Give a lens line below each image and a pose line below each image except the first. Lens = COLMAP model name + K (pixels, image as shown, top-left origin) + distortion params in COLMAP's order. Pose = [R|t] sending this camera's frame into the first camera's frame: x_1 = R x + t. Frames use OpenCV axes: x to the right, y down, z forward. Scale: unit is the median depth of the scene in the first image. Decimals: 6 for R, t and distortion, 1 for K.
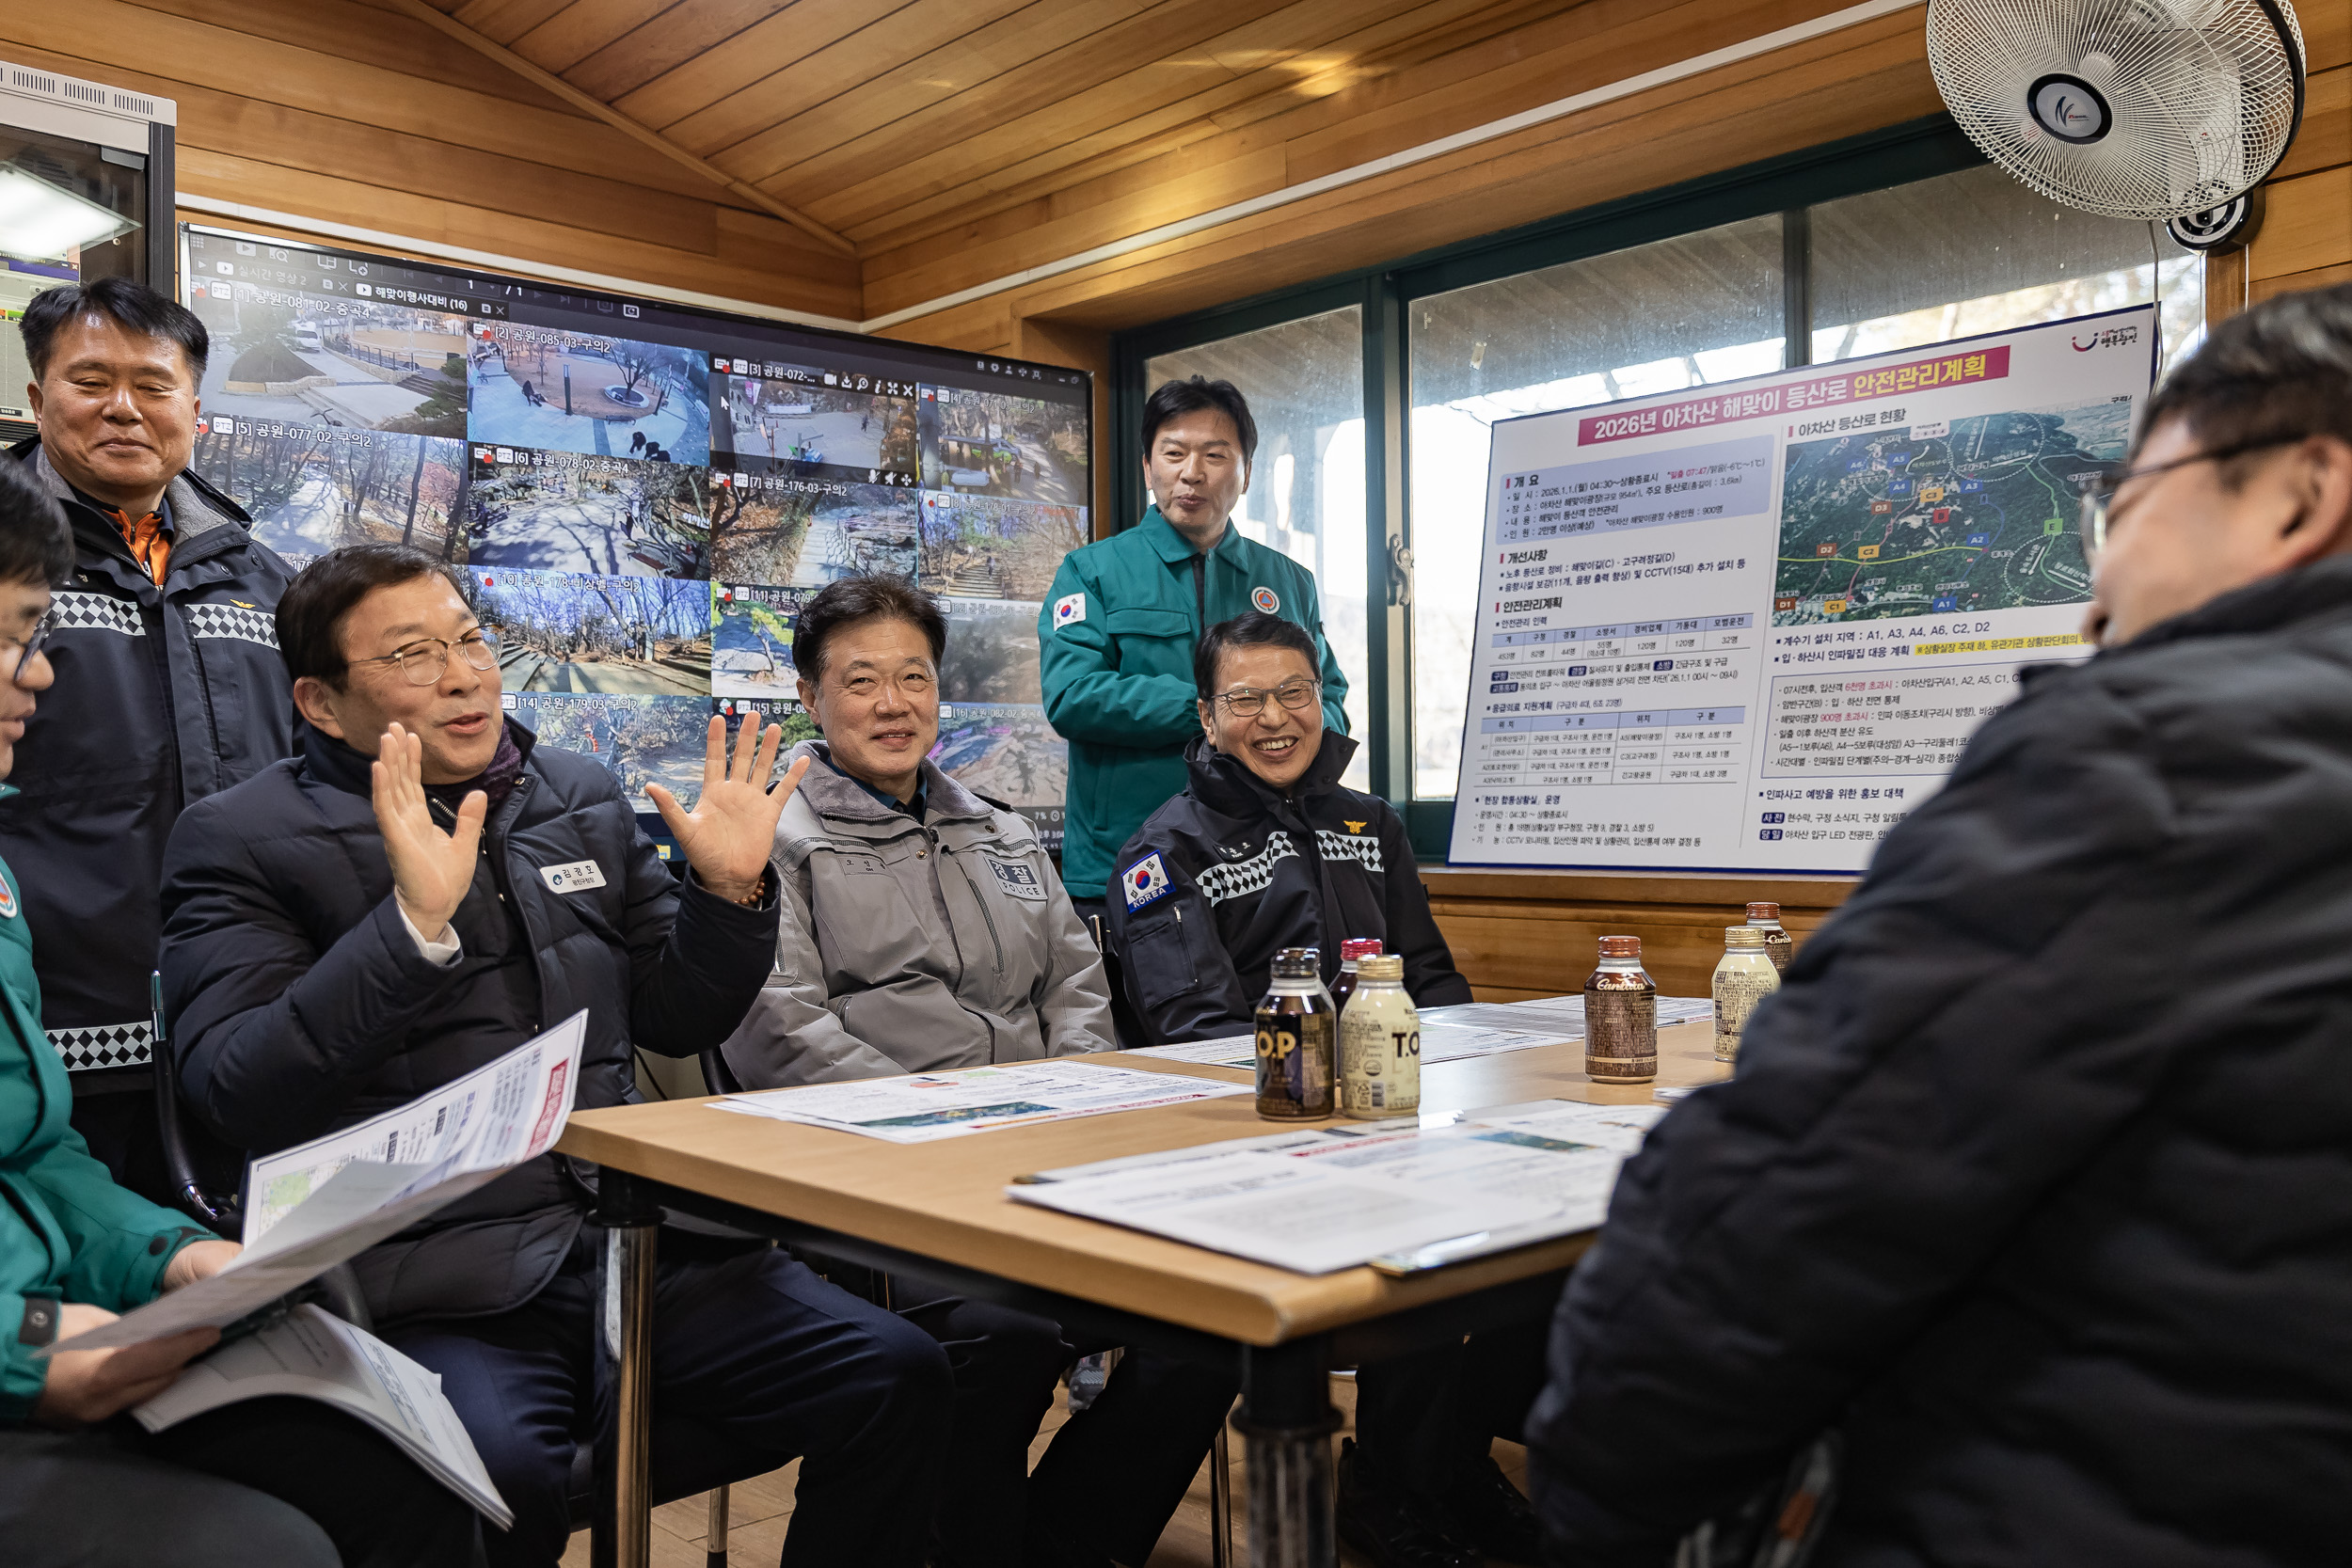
lens RADIAL K [[2076.2, 0, 1106.8], [0, 2076.2, 792.9], [0, 0, 1]] dist [0.007407, 0.056826]
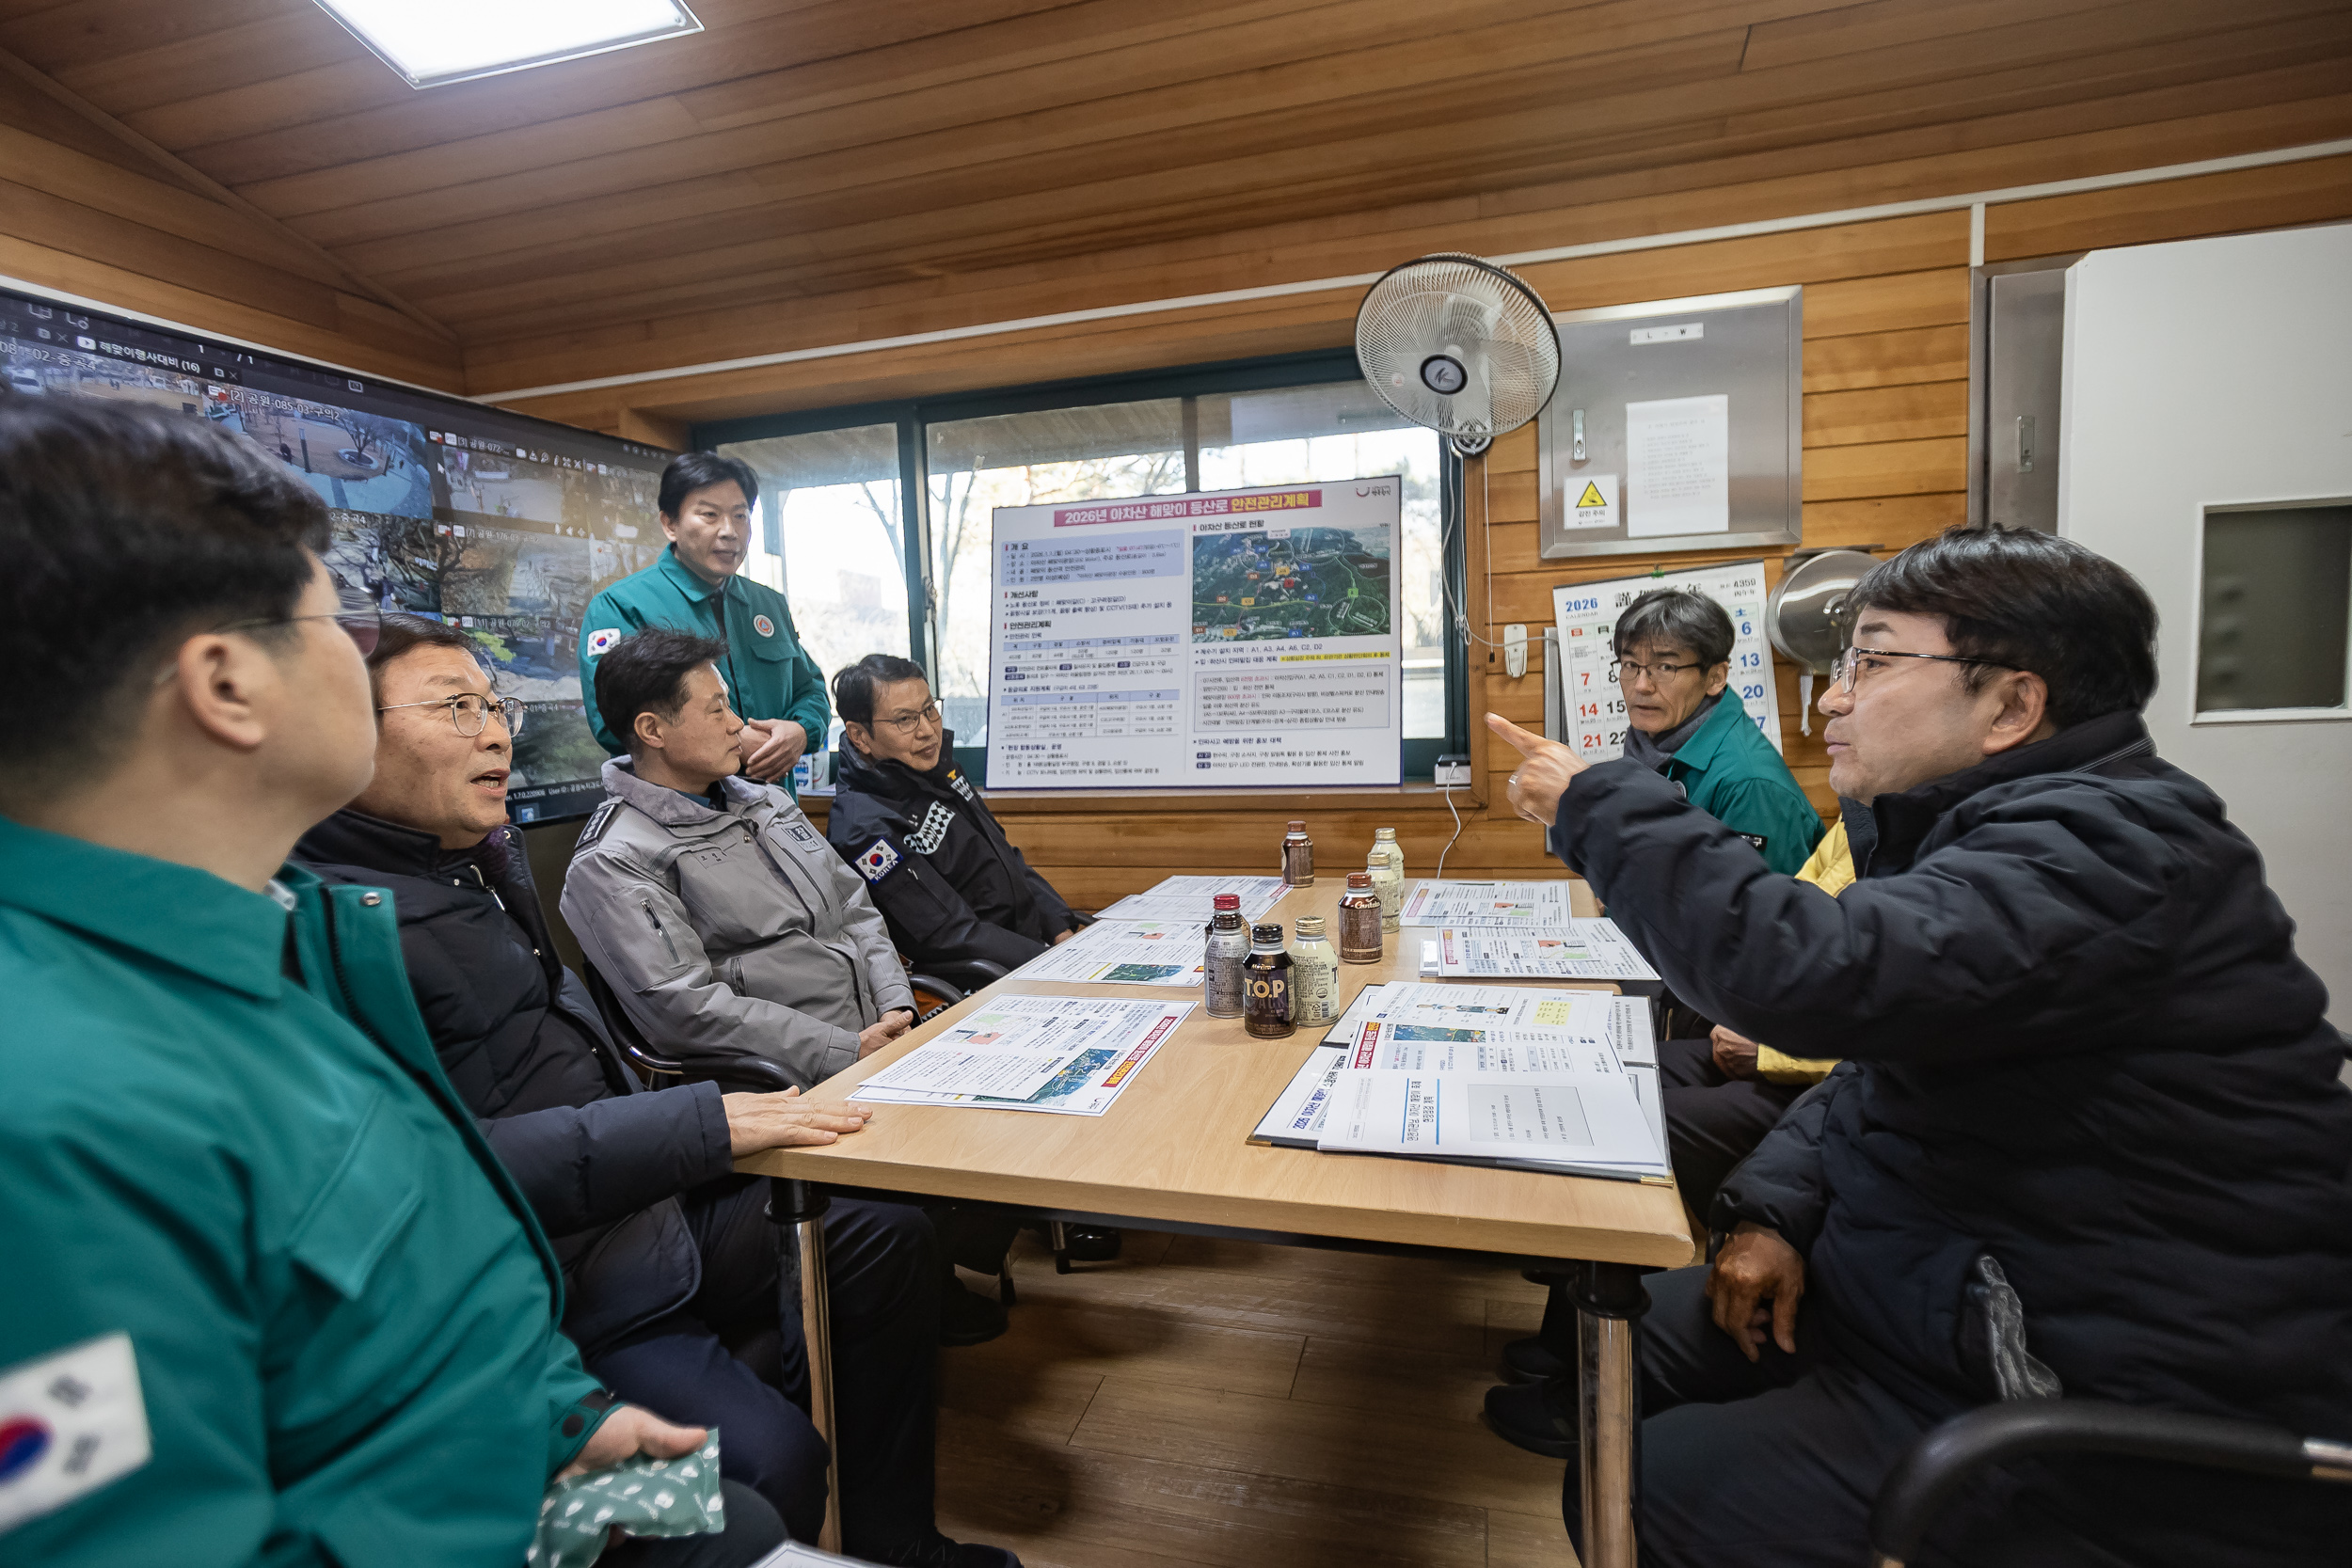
lens RADIAL K [[1192.3, 0, 1176.0], [0, 1192.3, 784.0], [0, 0, 1]] dist [-0.041634, 0.046161]
pose [[0.841737, -0.077159, 0.534346, -0.215140], [0.031703, 0.995091, 0.093748, -0.054054], [-0.538956, -0.061971, 0.840051, 0.164341]]
